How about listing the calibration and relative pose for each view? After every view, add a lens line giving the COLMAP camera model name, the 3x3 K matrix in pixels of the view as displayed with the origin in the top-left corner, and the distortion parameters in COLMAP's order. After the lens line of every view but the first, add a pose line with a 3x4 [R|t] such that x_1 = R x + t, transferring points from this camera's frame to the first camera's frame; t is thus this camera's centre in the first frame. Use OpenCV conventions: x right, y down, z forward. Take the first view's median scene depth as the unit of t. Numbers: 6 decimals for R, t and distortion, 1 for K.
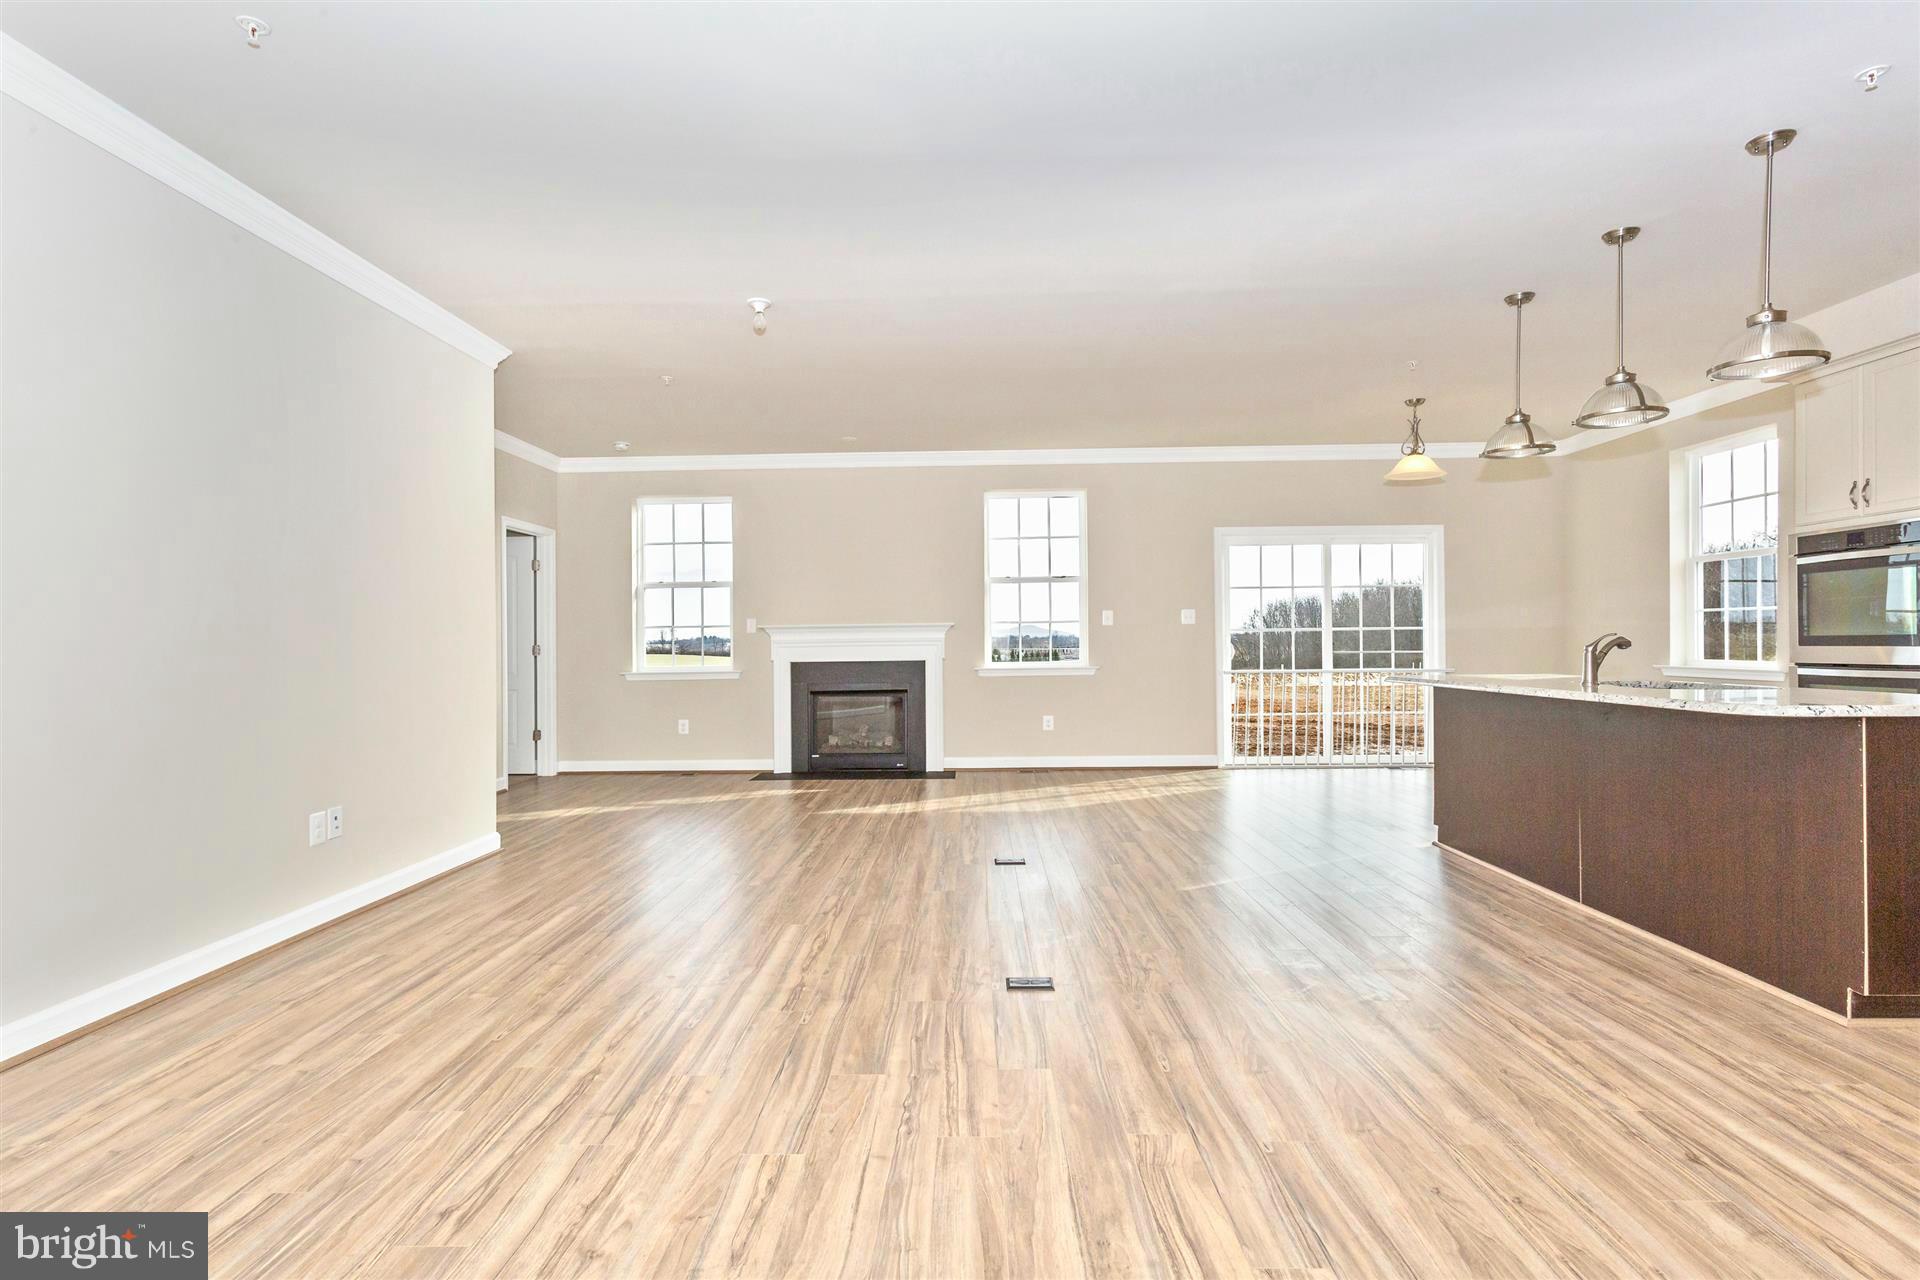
lens RADIAL K [[940.2, 0, 960.7], [0, 940.2, 631.1], [0, 0, 1]] dist [0.002433, -0.000146]
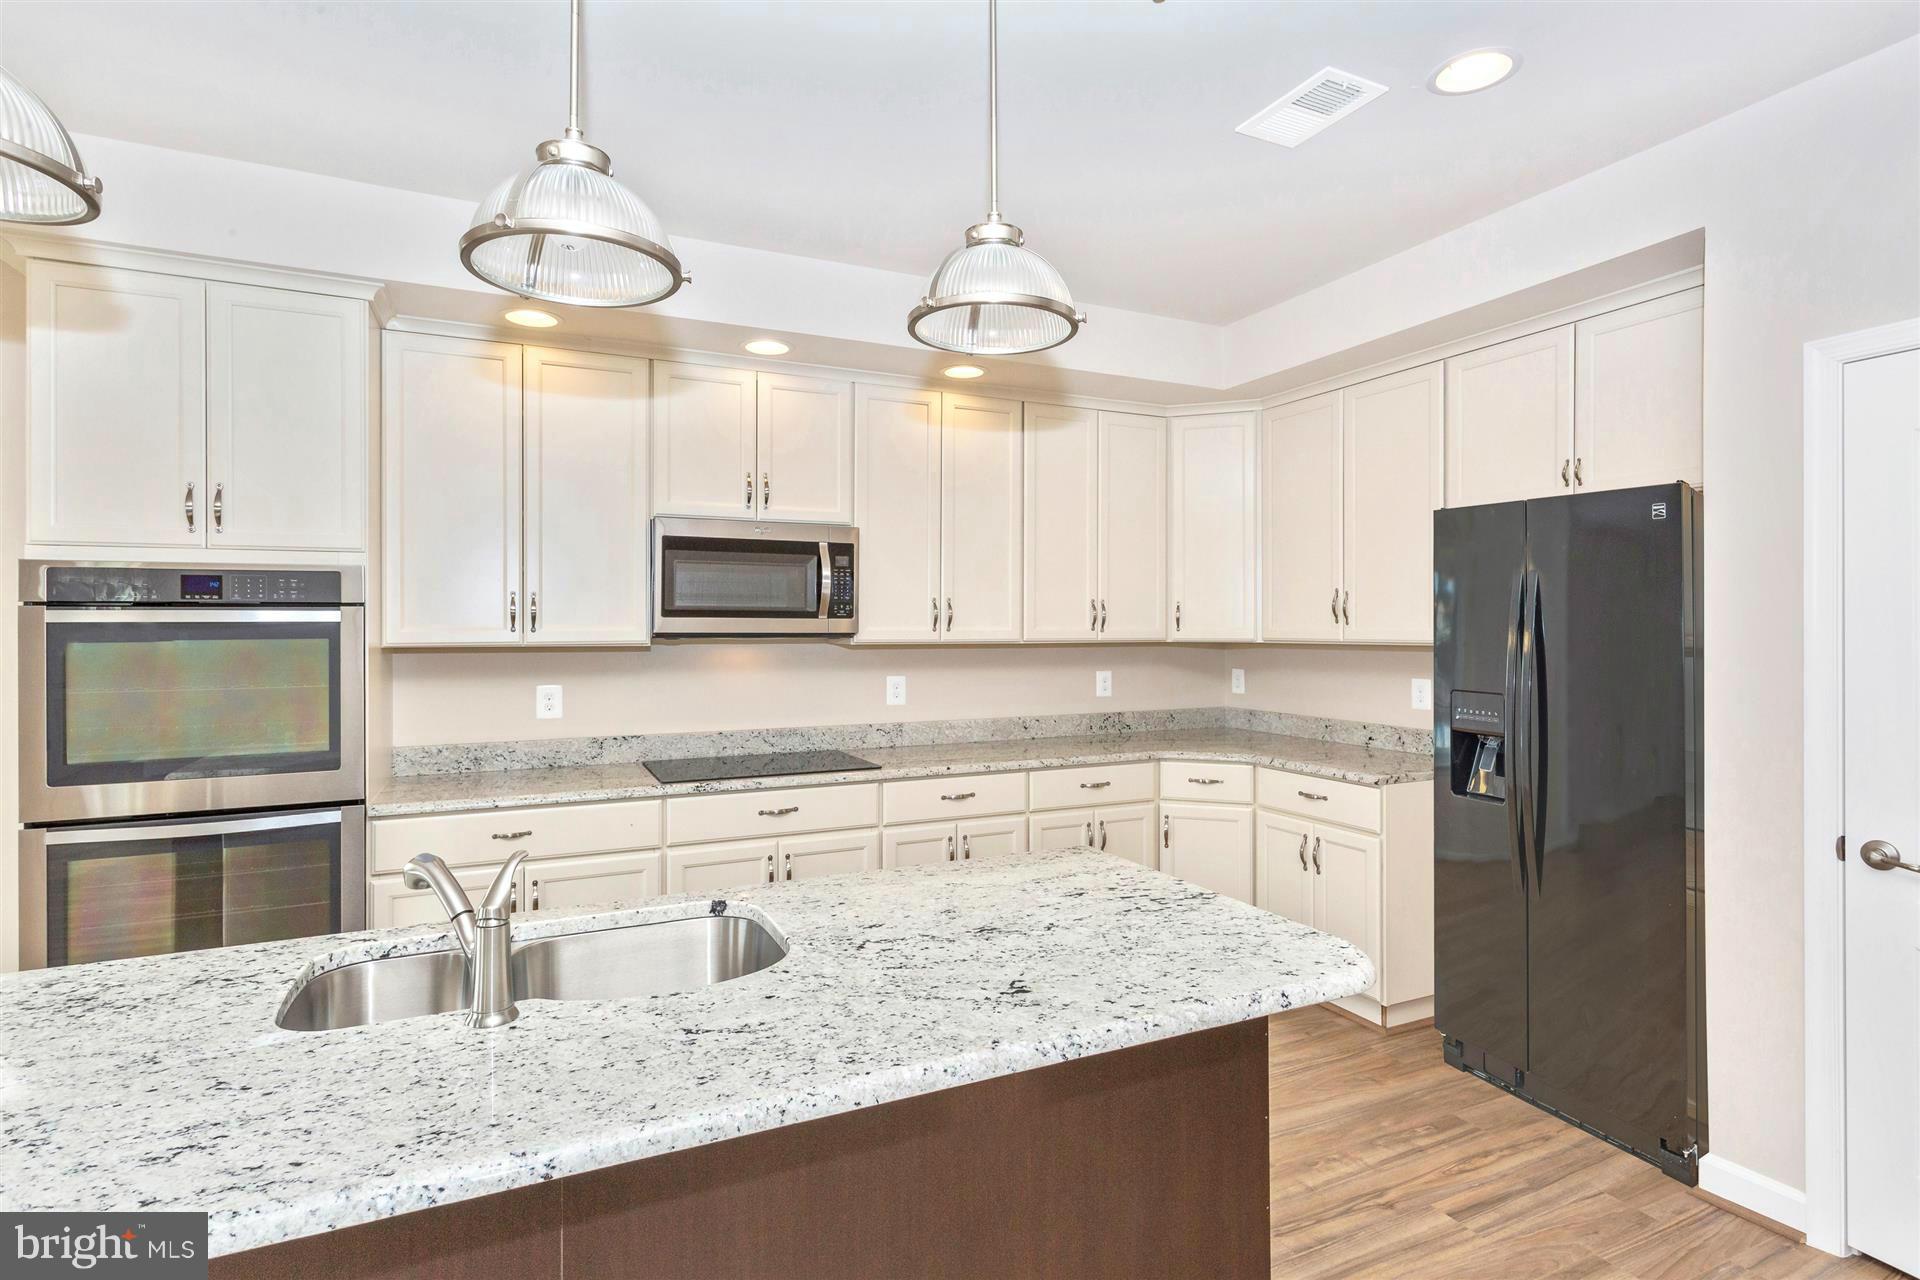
lens RADIAL K [[940.2, 0, 943.8], [0, 940.2, 641.8], [0, 0, 1]] dist [0.002433, -0.000146]
pose [[-0.439608, 0.004151, 0.898180, 0.343117], [-0.003314, 0.999975, -0.006244, -0.085215], [-0.898184, -0.005722, -0.439583, 1.147946]]
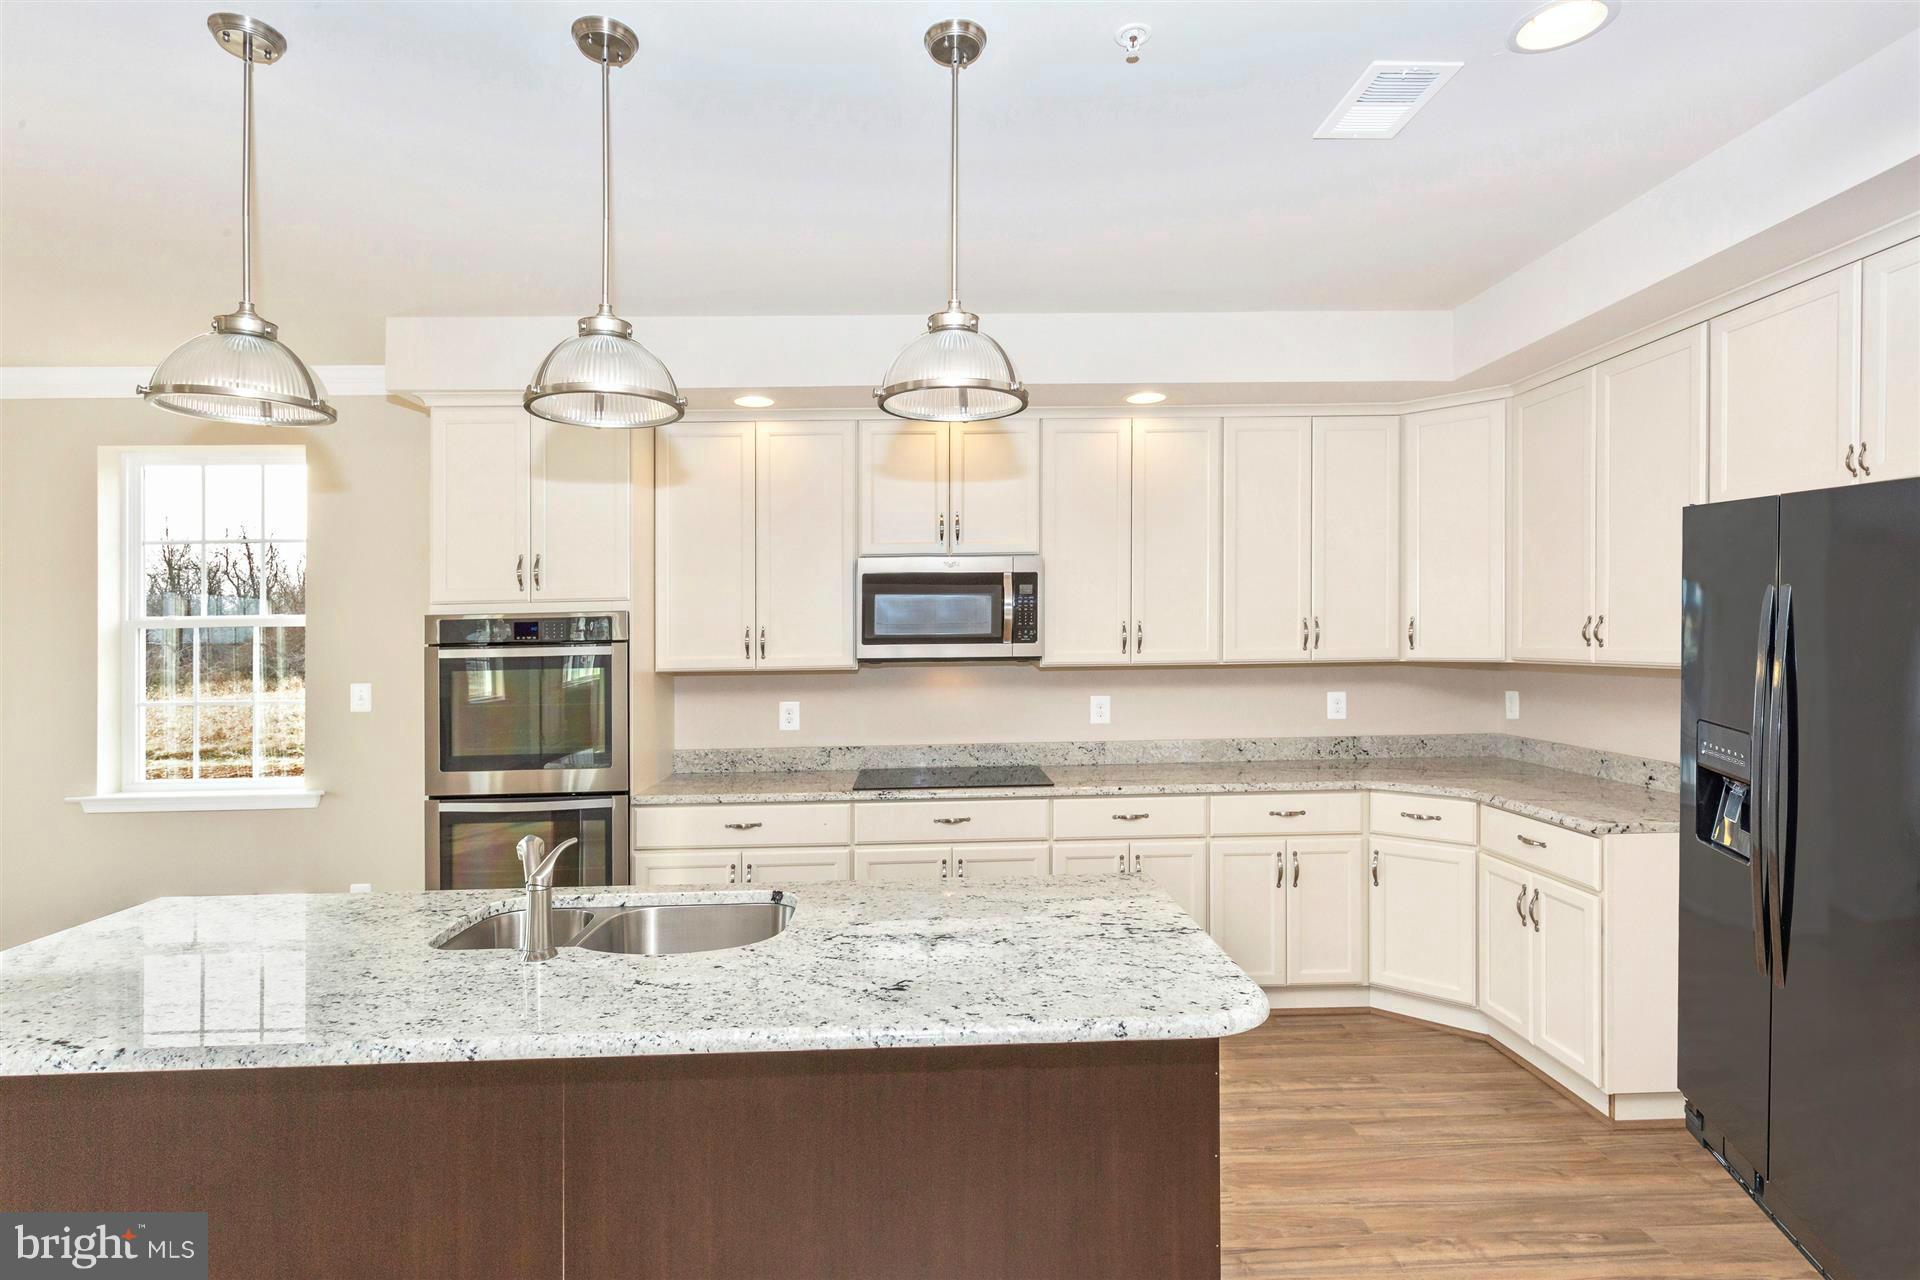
lens RADIAL K [[940.2, 0, 946.6], [0, 940.2, 648.2], [0, 0, 1]] dist [0.002433, -0.000146]
pose [[-0.050601, 0.005344, 0.998705, 0.219085], [0.002848, 0.999982, -0.005206, -0.106053], [-0.998715, 0.002581, -0.050616, 0.938631]]
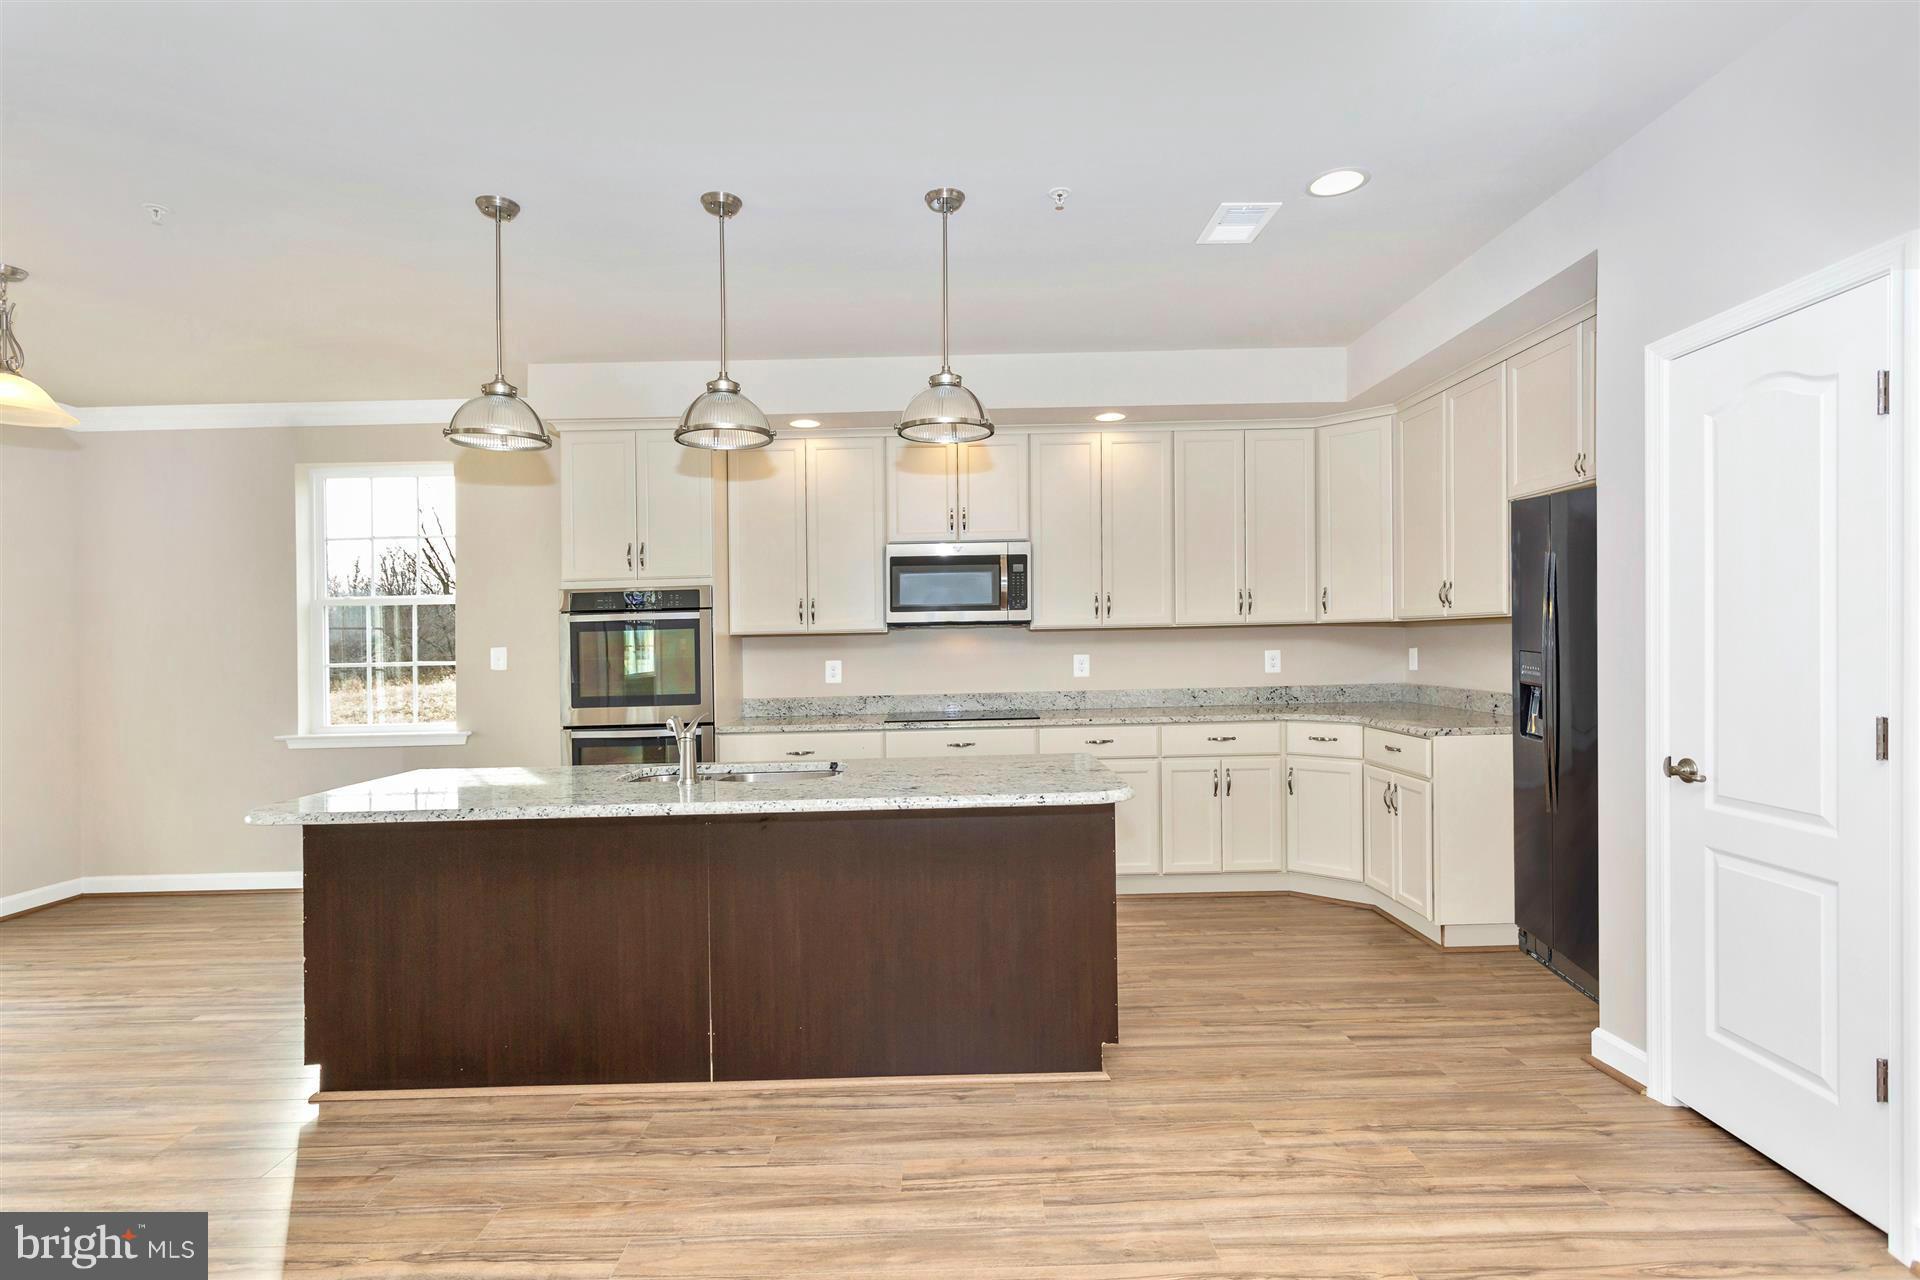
lens RADIAL K [[940.2, 0, 952.1], [0, 940.2, 652.4], [0, 0, 1]] dist [0.002433, -0.000146]
pose [[-0.023541, 0.005647, 0.999707, -0.093455], [0.009344, 0.999942, -0.005428, -0.045975], [-0.999679, 0.009213, -0.023592, 0.922906]]
